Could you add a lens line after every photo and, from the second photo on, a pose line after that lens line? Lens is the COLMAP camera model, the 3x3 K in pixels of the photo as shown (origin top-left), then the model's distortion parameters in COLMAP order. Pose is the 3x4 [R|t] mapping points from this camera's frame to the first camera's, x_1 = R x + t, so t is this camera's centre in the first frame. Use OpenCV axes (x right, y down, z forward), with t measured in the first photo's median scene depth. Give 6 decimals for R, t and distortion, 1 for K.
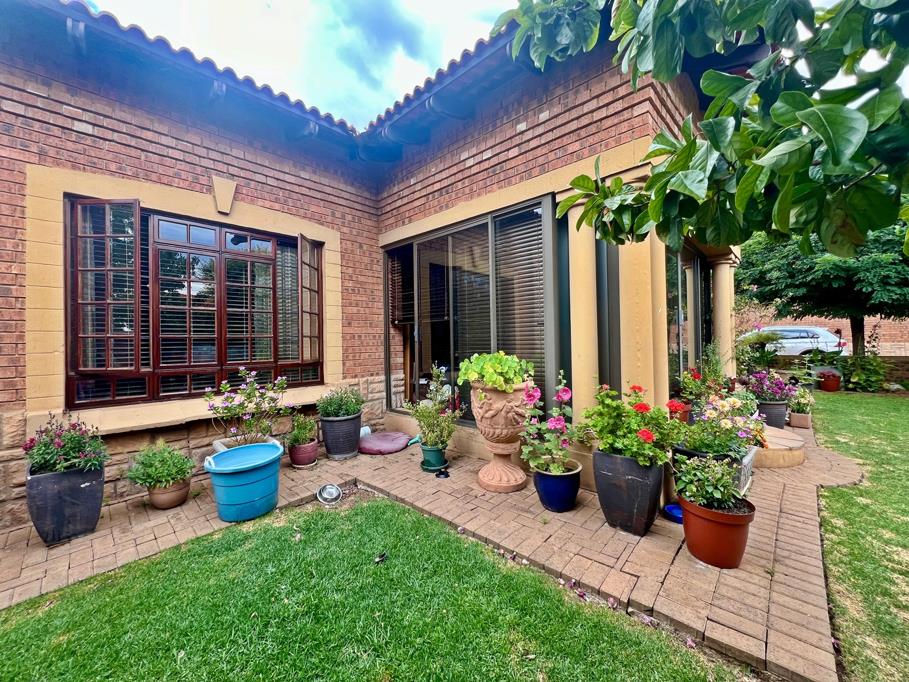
lens RADIAL K [[362.5, 0, 454.0], [0, 362.5, 337.5], [0, 0, 1]] dist [0.000342, 0.000118]
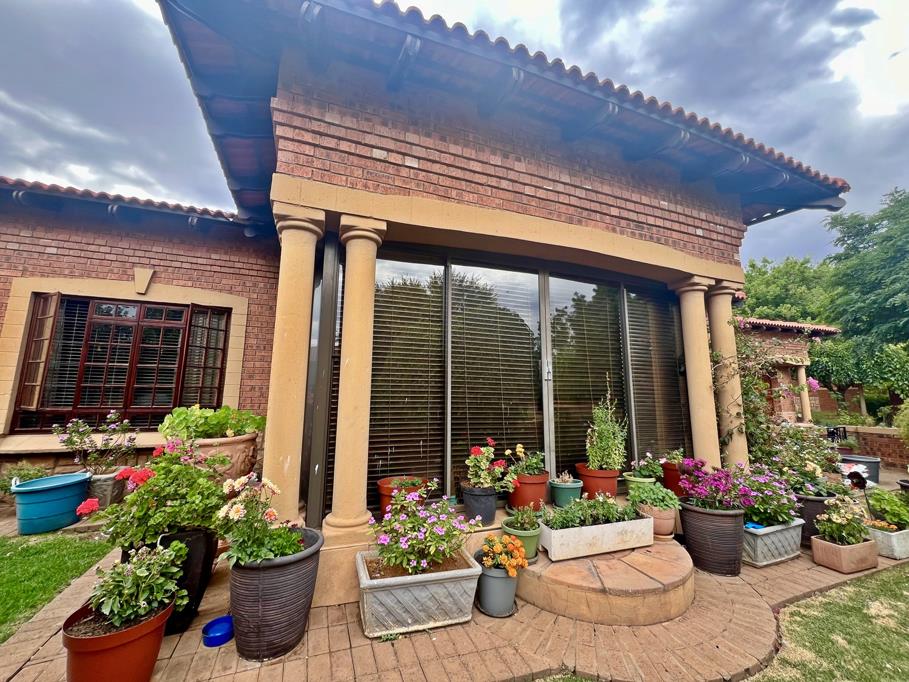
lens RADIAL K [[362.5, 0, 453.5], [0, 362.5, 337.8], [0, 0, 1]] dist [0.000342, 0.000118]
pose [[0.904783, -0.042877, -0.423709, 0.991885], [-0.020186, 0.989483, -0.143236, -0.011591], [0.425394, 0.138150, 0.894402, 0.319214]]
